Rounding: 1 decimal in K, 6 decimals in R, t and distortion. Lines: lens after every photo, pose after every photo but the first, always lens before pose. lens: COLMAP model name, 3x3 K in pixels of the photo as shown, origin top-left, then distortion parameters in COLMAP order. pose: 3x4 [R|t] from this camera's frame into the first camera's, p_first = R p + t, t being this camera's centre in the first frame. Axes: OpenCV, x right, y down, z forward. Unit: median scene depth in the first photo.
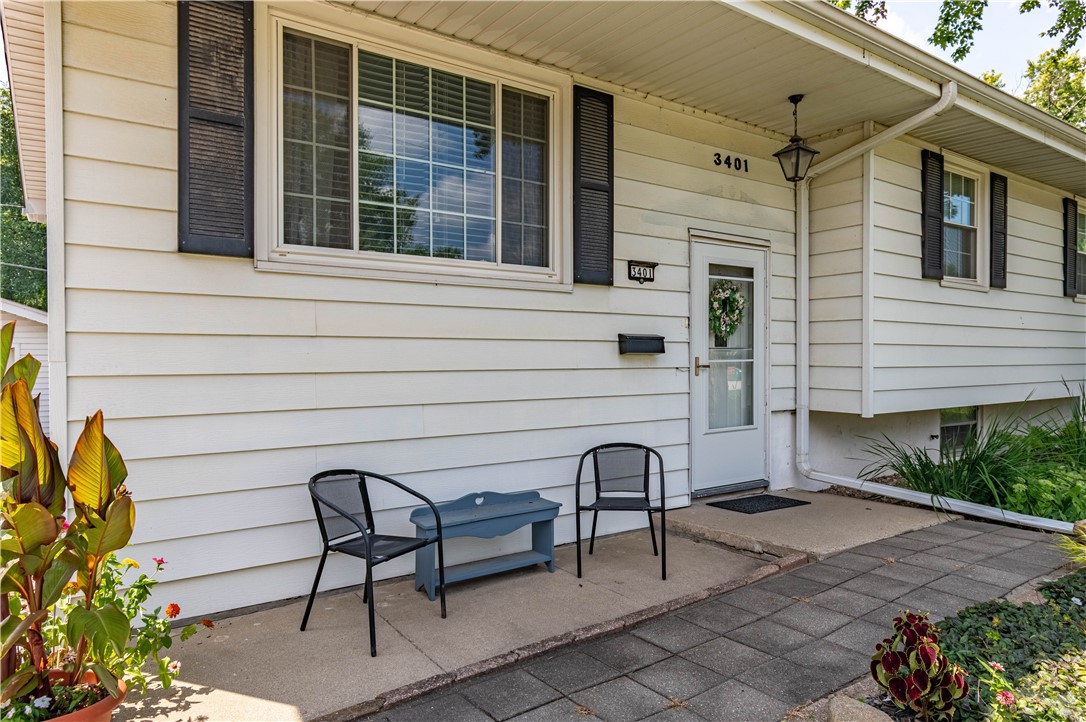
lens RADIAL K [[681.6, 0, 542.8], [0, 681.6, 366.1], [0, 0, 1]] dist [-0.001950, -0.001488]
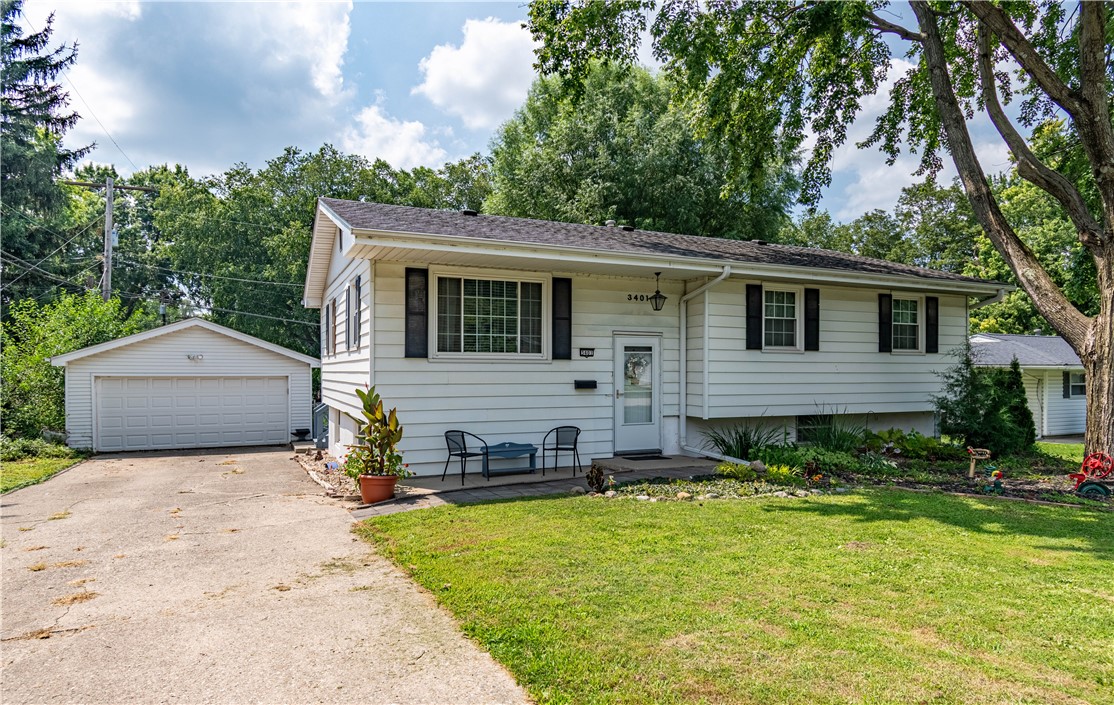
lens RADIAL K [[672.7, 0, 554.7], [0, 672.7, 369.2], [0, 0, 1]] dist [-0.010166, -0.003193]
pose [[0.981803, 0.001913, -0.189893, 0.478148], [-0.005348, 0.999831, -0.017579, -0.043528], [0.189828, 0.018274, 0.981647, -1.255169]]
